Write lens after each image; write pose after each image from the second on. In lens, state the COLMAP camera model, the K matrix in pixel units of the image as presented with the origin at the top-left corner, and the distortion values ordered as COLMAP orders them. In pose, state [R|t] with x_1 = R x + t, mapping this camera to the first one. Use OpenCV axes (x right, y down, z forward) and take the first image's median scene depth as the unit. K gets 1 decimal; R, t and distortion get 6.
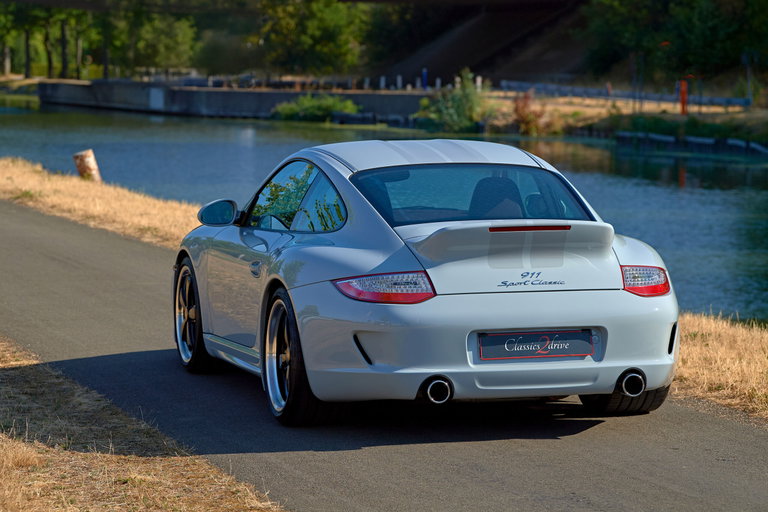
lens RADIAL K [[2996.3, 0, 384.9], [0, 2996.3, 253.6], [0, 0, 1]] dist [0.084496, 0.000000]
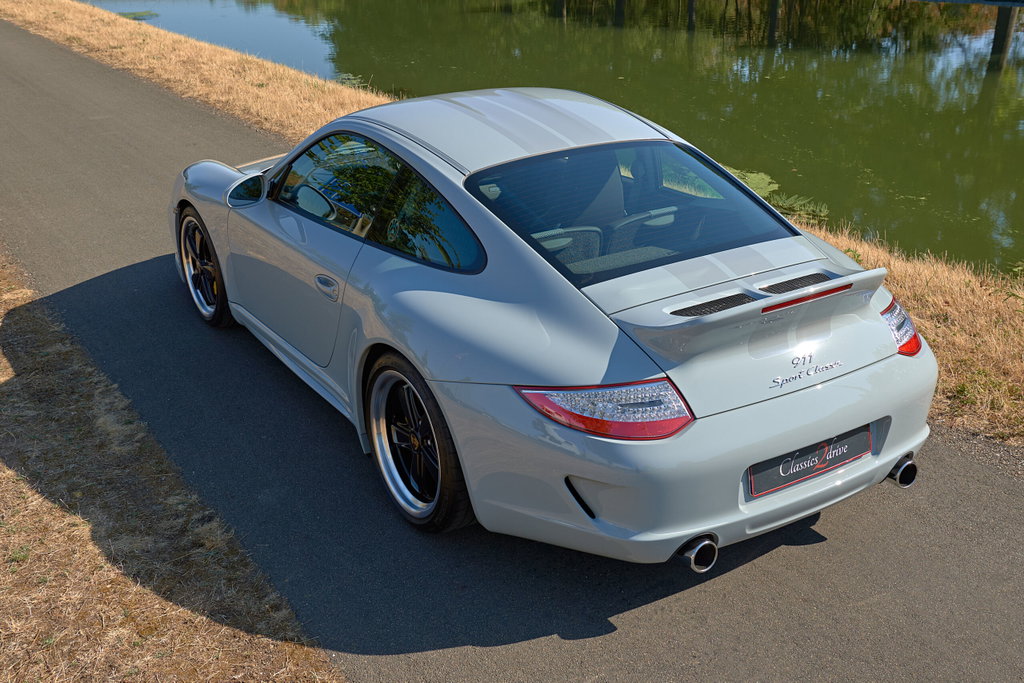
lens RADIAL K [[1083.9, 0, 518.1], [0, 1083.9, 349.3], [0, 0, 1]] dist [0.099221, 0.000000]
pose [[0.953014, -0.121017, 0.277703, -0.083847], [0.026148, 0.946178, 0.322589, -0.078156], [-0.301795, -0.300170, 0.904885, 0.786312]]
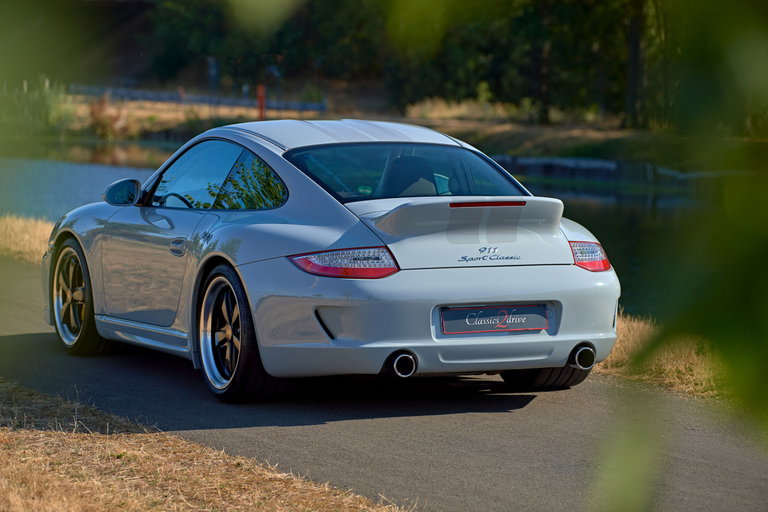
lens RADIAL K [[2996.3, 0, 385.3], [0, 2996.3, 256.8], [0, 0, 1]] dist [0.084496, 0.000000]
pose [[0.987808, -0.001995, 0.155667, -0.142238], [0.002222, 0.999997, -0.001281, 0.010541], [-0.155664, 0.001611, 0.987809, 0.005734]]
